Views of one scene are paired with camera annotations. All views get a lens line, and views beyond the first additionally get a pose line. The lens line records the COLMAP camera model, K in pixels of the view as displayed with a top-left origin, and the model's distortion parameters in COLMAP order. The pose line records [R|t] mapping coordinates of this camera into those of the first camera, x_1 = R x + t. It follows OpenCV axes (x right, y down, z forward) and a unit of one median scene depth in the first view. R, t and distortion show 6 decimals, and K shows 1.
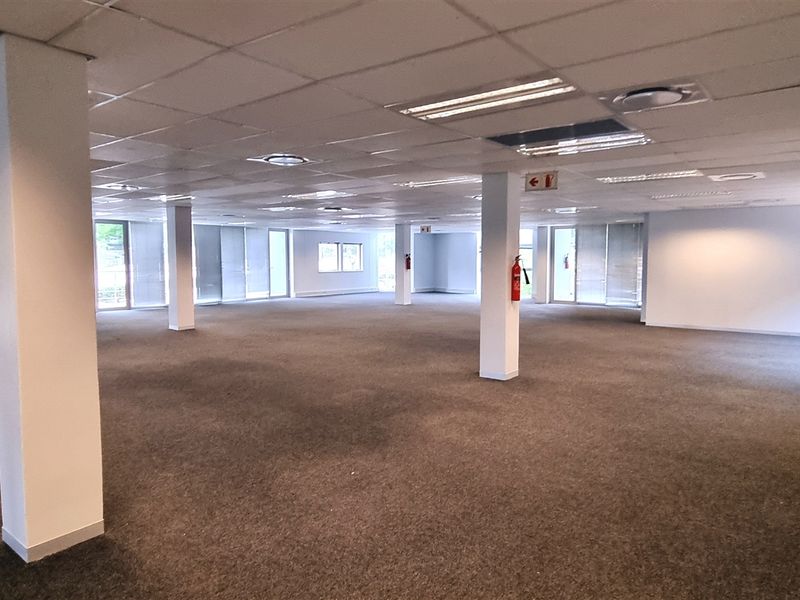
lens RADIAL K [[541.4, 0, 414.7], [0, 541.4, 292.0], [0, 0, 1]] dist [0.006568, -0.001544]
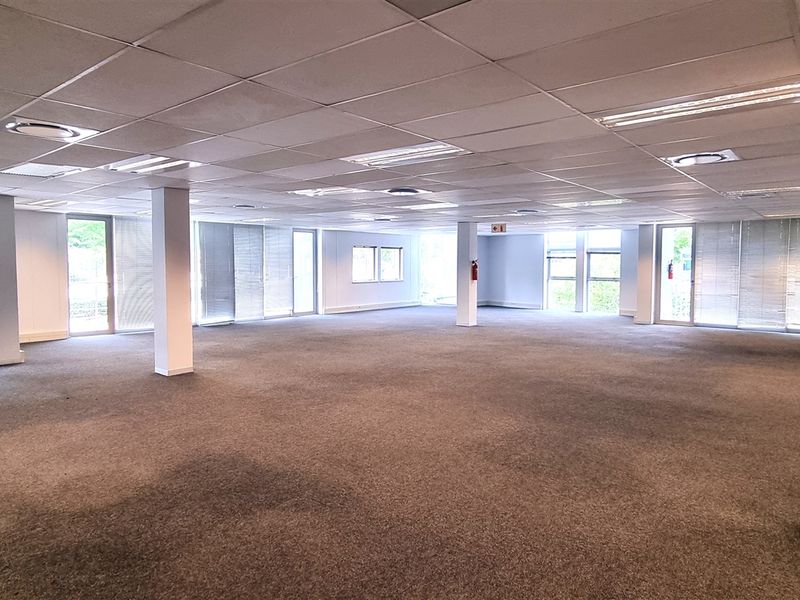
lens RADIAL K [[540.7, 0, 413.2], [0, 540.7, 292.9], [0, 0, 1]] dist [-0.000647, -0.000892]
pose [[0.999722, 0.001759, -0.023498, -0.135167], [-0.001997, 0.999947, -0.010094, -0.026302], [0.023479, 0.010138, 0.999673, 0.383027]]
